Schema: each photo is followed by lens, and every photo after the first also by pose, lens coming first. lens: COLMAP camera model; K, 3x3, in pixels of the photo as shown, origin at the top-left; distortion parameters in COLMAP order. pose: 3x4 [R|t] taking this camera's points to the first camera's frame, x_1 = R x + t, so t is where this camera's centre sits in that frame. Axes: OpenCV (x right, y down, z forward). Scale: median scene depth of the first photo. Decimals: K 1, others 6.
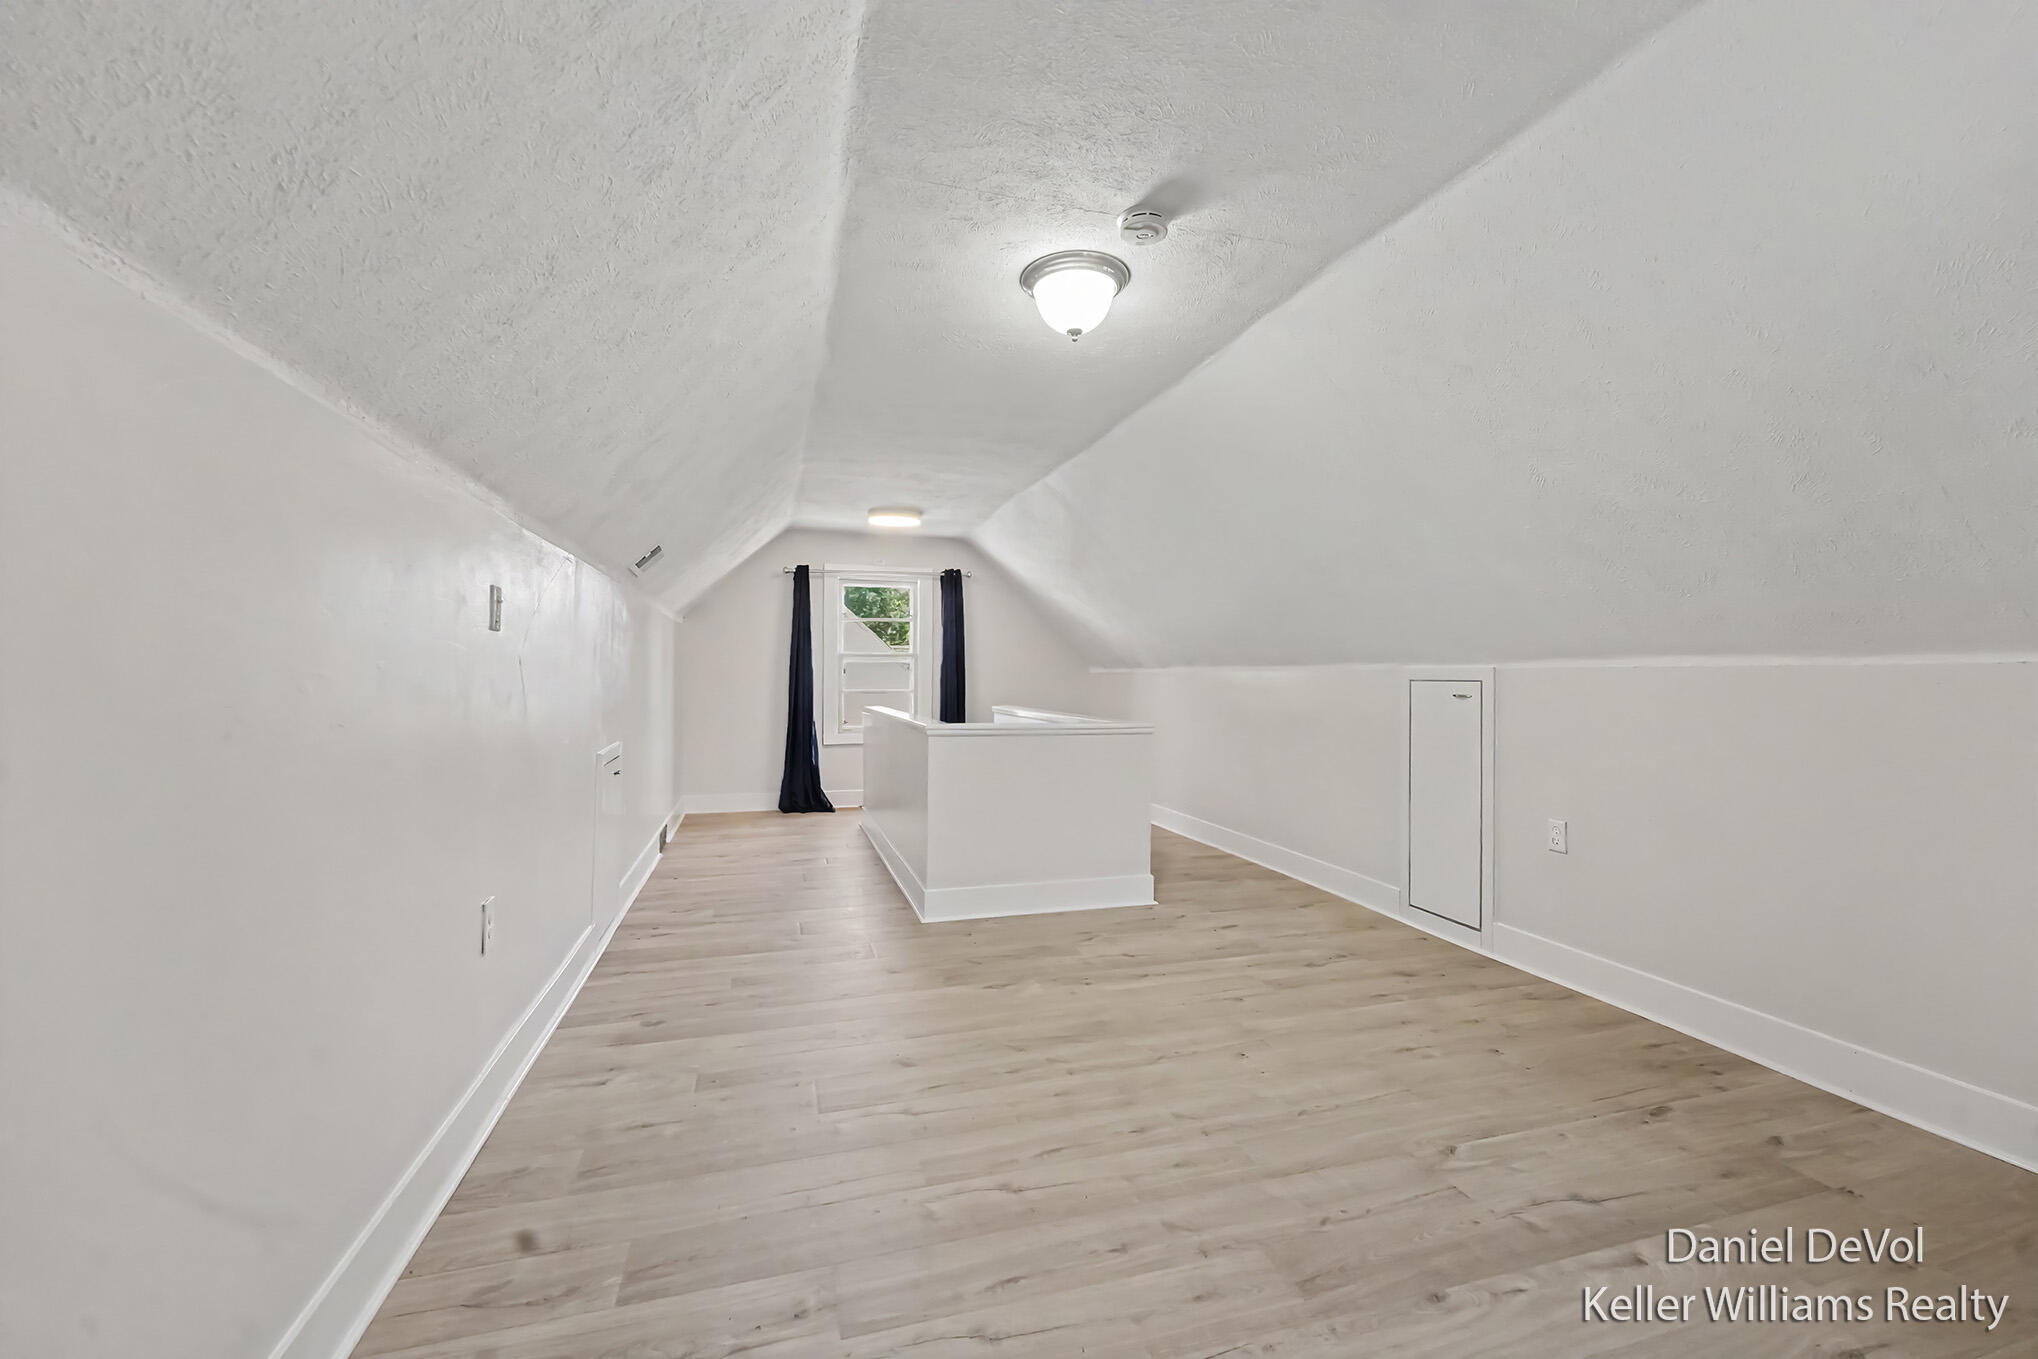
lens RADIAL K [[815.3, 0, 1014.2], [0, 815.3, 678.0], [0, 0, 1]] dist [-0.000646, -0.000181]
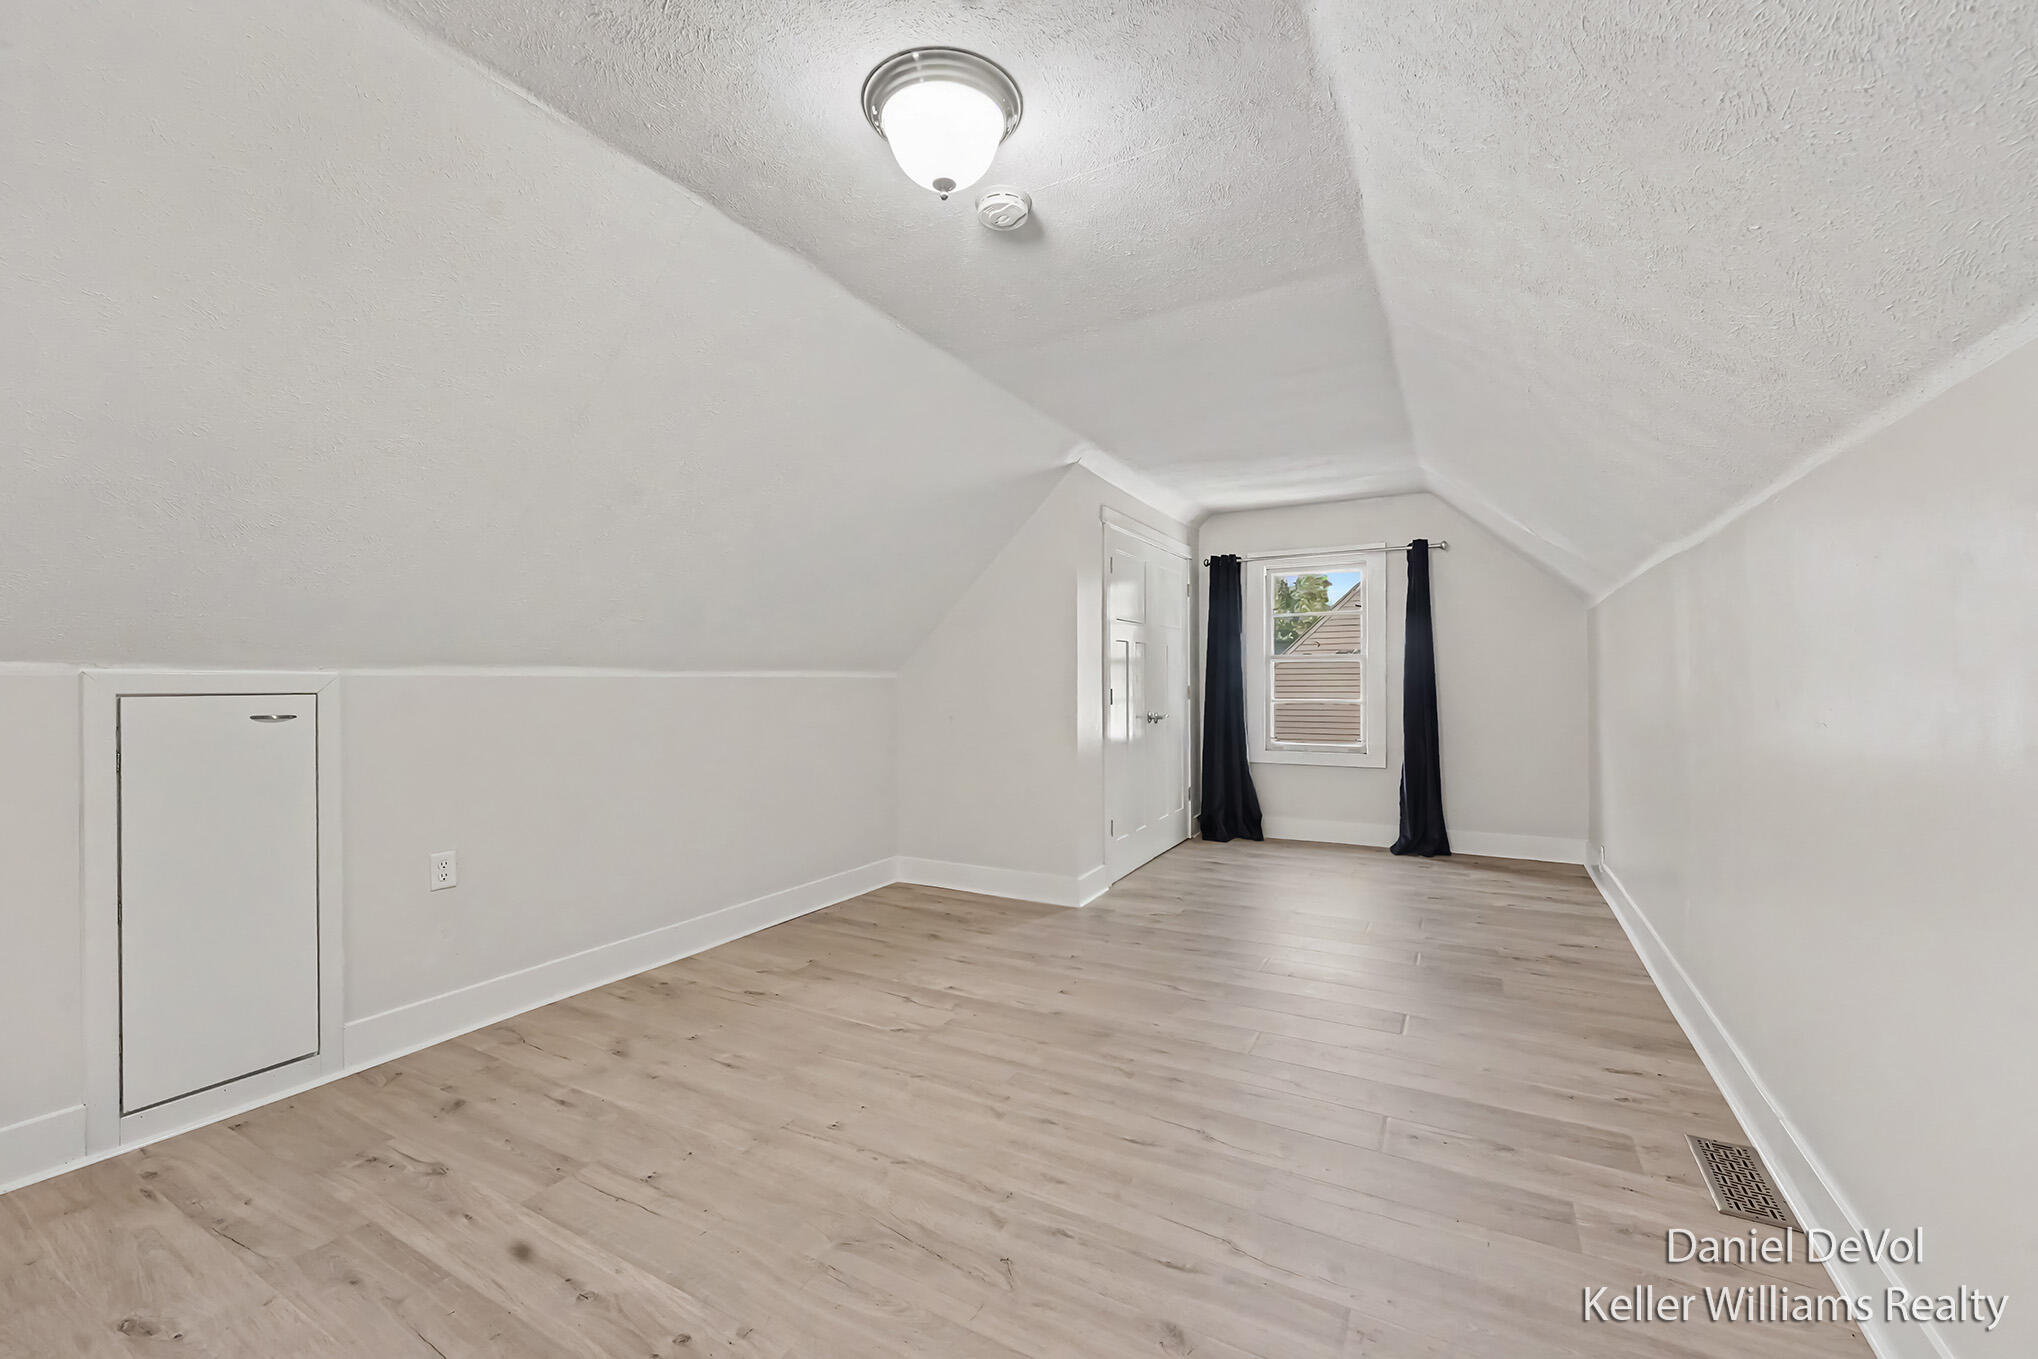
lens RADIAL K [[815.3, 0, 1015.6], [0, 815.3, 679.4], [0, 0, 1]] dist [-0.000646, -0.000181]
pose [[-0.699658, 0.003116, 0.714471, -0.520672], [0.004618, 0.999989, 0.000161, -0.007712], [-0.714463, 0.003412, -0.699665, 1.629533]]
